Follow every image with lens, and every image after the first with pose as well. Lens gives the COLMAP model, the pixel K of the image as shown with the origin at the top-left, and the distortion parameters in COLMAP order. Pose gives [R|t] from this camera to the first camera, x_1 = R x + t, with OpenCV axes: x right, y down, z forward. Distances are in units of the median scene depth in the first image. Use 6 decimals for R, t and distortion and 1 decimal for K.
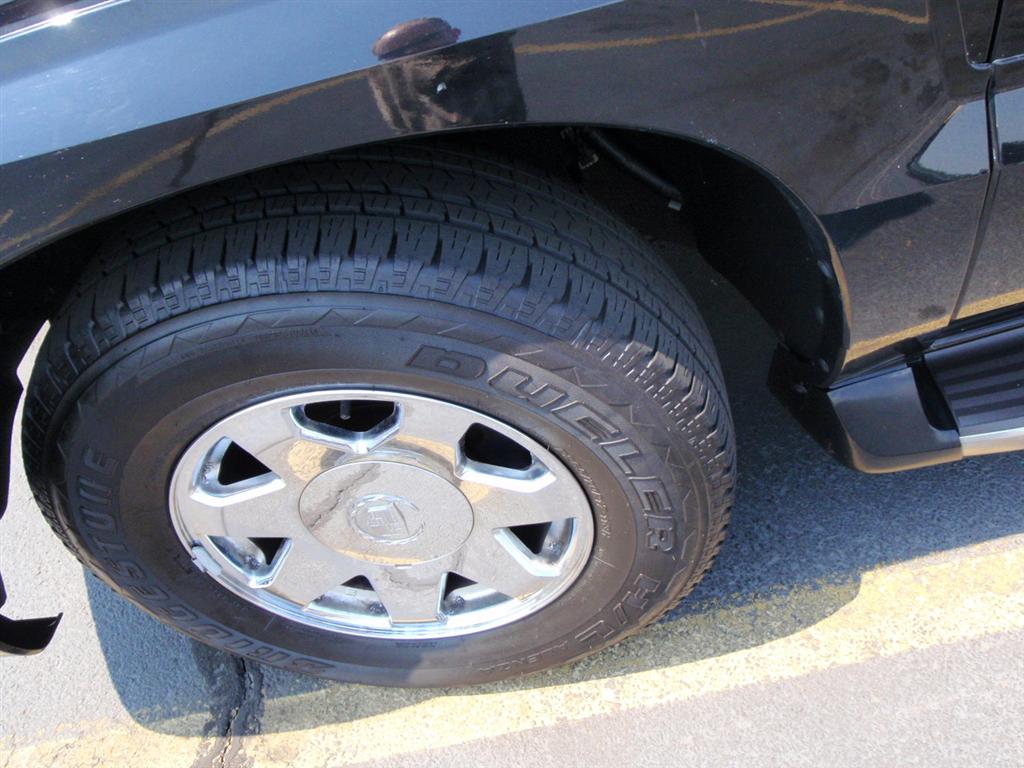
lens RADIAL K [[857.8, 0, 512.0], [0, 857.8, 384.0], [0, 0, 1]] dist [-0.050602, 0.018729]
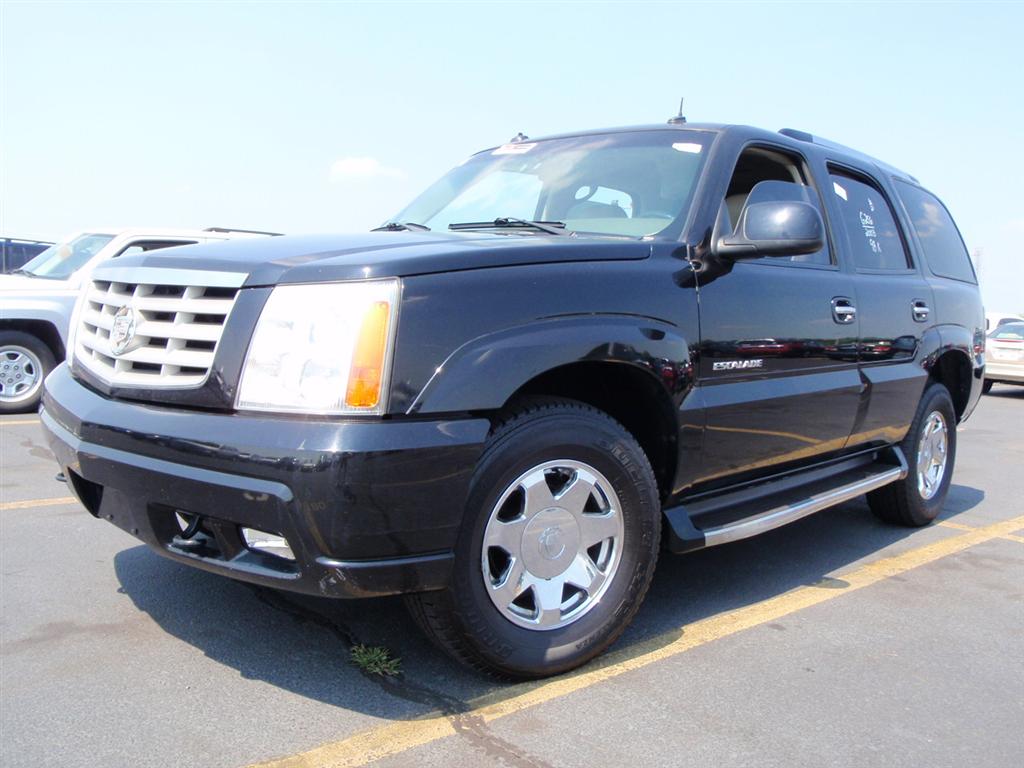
lens RADIAL K [[857.8, 0, 512.0], [0, 857.8, 384.0], [0, 0, 1]] dist [-0.050602, 0.018729]
pose [[0.828835, 0.125199, 0.545306, -1.300387], [0.274410, 0.758398, -0.591212, 0.979308], [-0.487578, 0.639654, 0.594231, -0.531397]]
